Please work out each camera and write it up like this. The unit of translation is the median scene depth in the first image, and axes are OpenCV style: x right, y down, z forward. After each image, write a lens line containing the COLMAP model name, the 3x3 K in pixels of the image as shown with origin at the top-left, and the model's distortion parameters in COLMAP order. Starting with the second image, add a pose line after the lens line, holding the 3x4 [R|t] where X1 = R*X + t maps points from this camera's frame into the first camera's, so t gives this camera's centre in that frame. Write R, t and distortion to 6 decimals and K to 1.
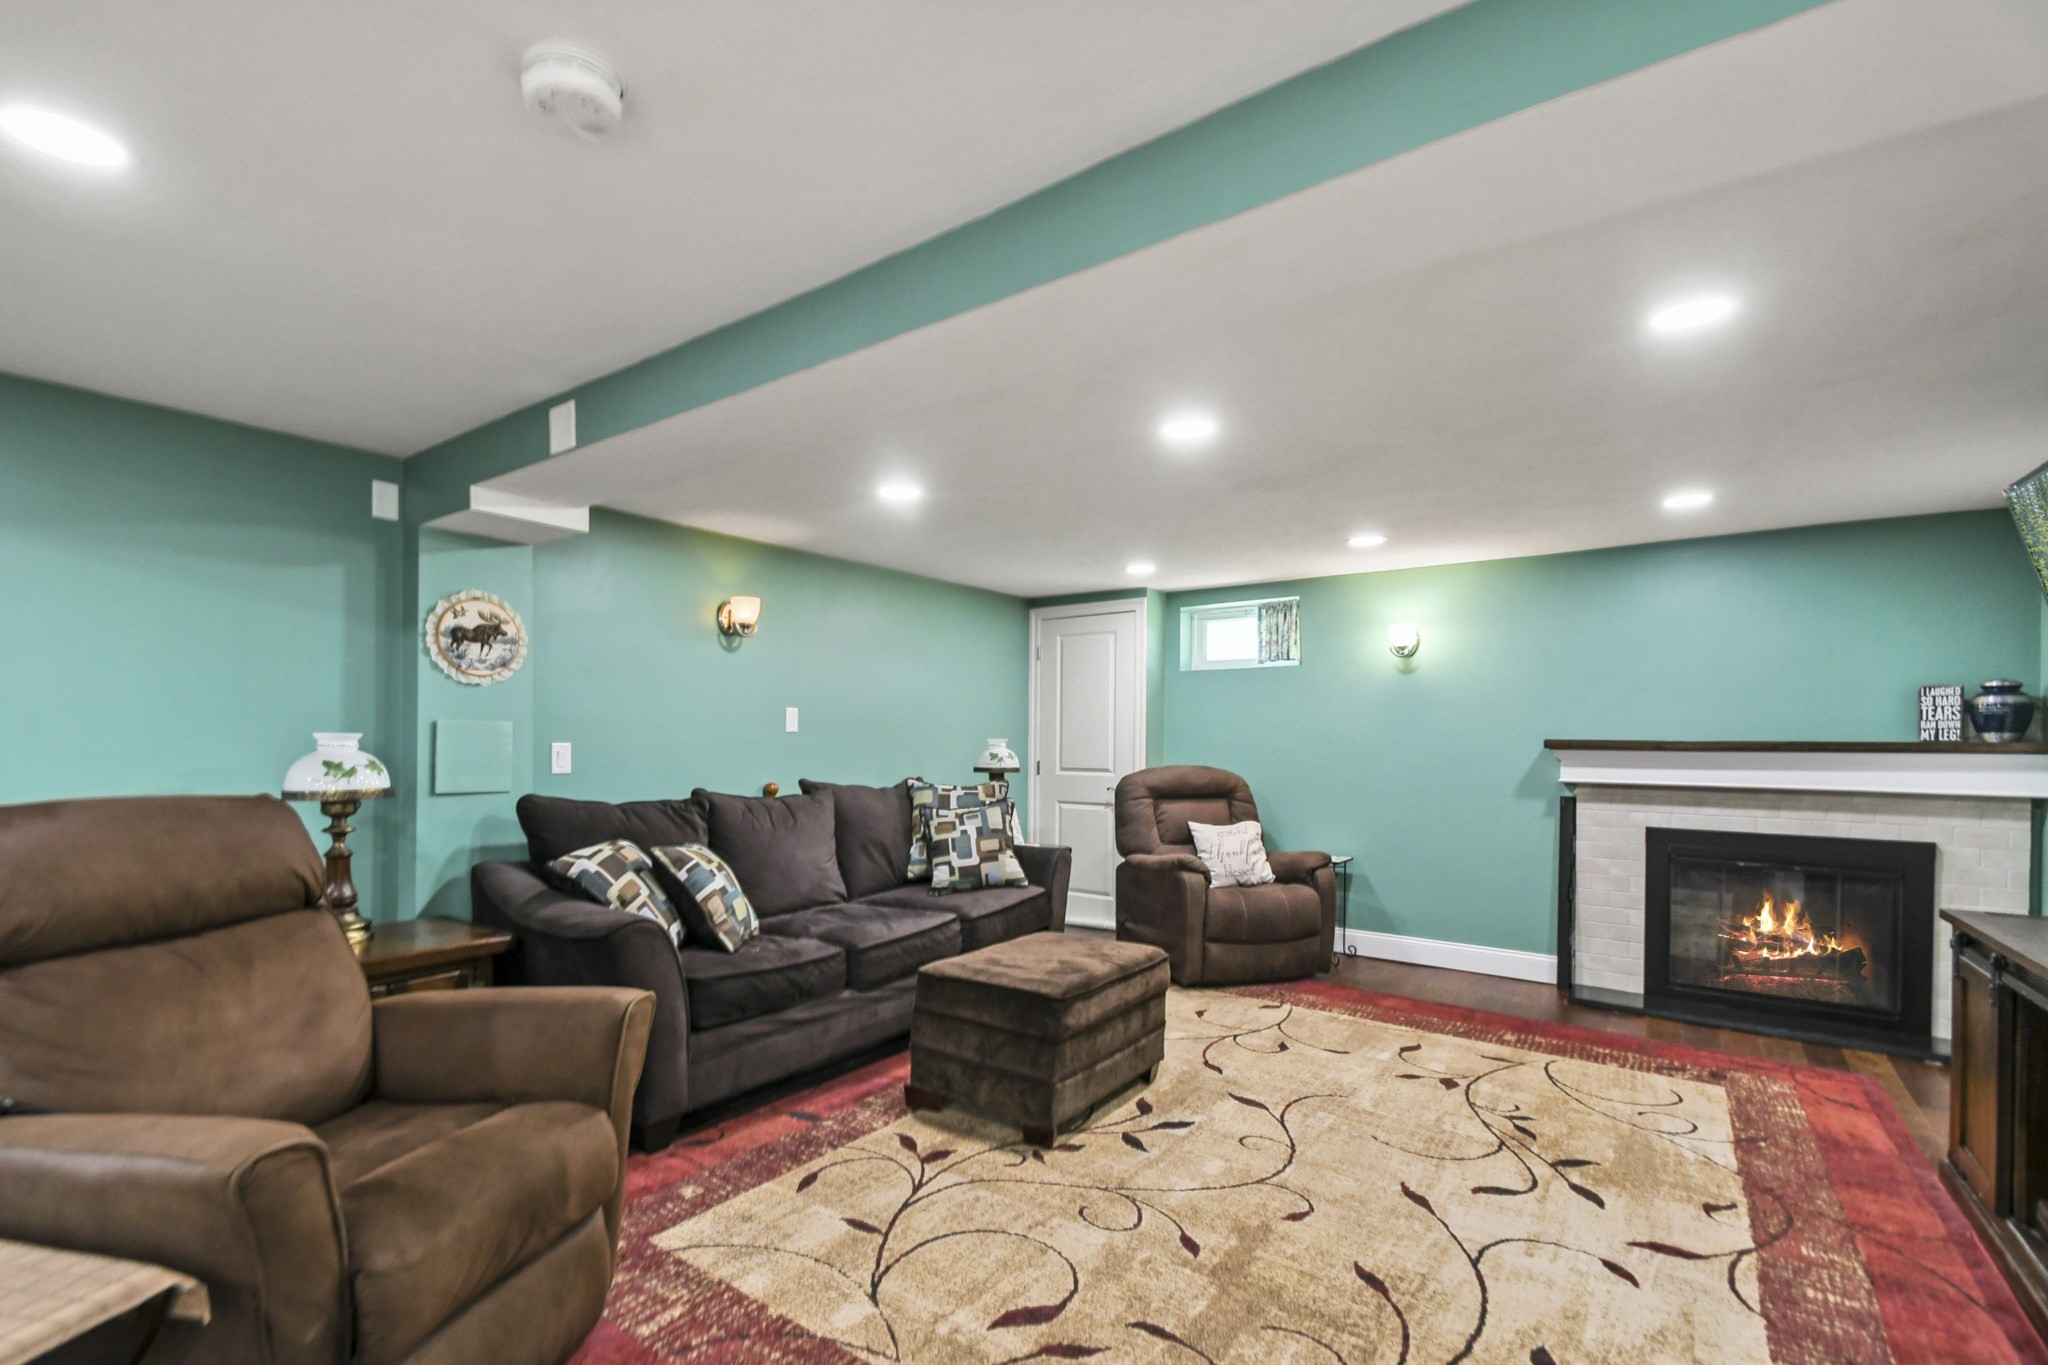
lens RADIAL K [[926.4, 0, 996.0], [0, 926.4, 748.2], [0, 0, 1]] dist [0.023842, -0.003737]
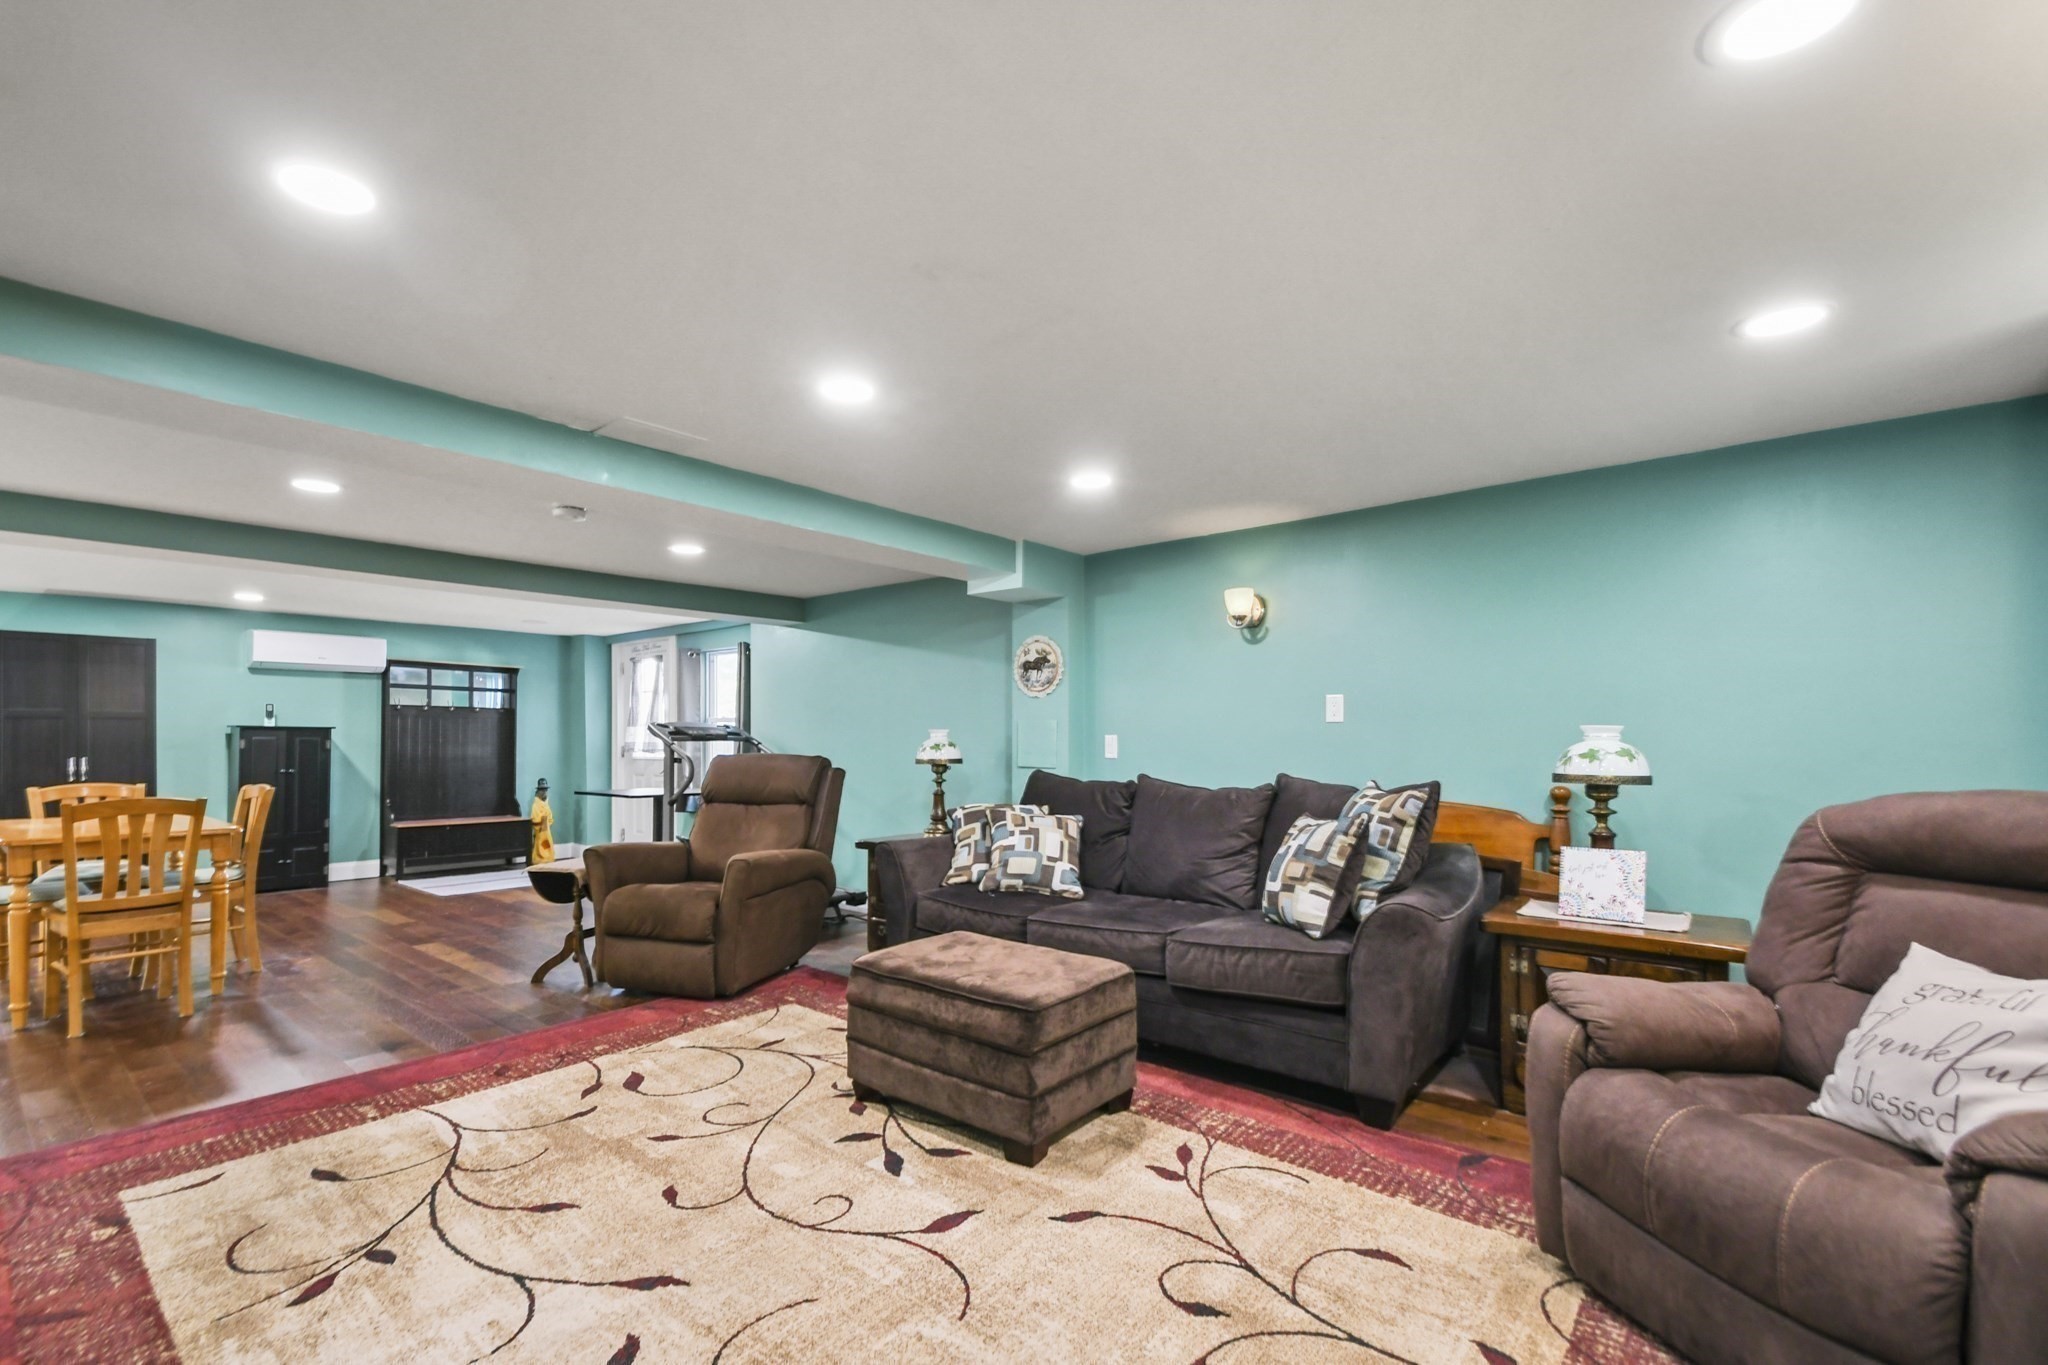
lens RADIAL K [[926.4, 0, 1023.0], [0, 926.4, 738.2], [0, 0, 1]] dist [0.023842, -0.003737]
pose [[-0.074758, 0.005310, -0.997188, 1.018121], [-0.001756, 0.999984, 0.005456, -0.007811], [0.997200, 0.002159, -0.074748, 1.131251]]
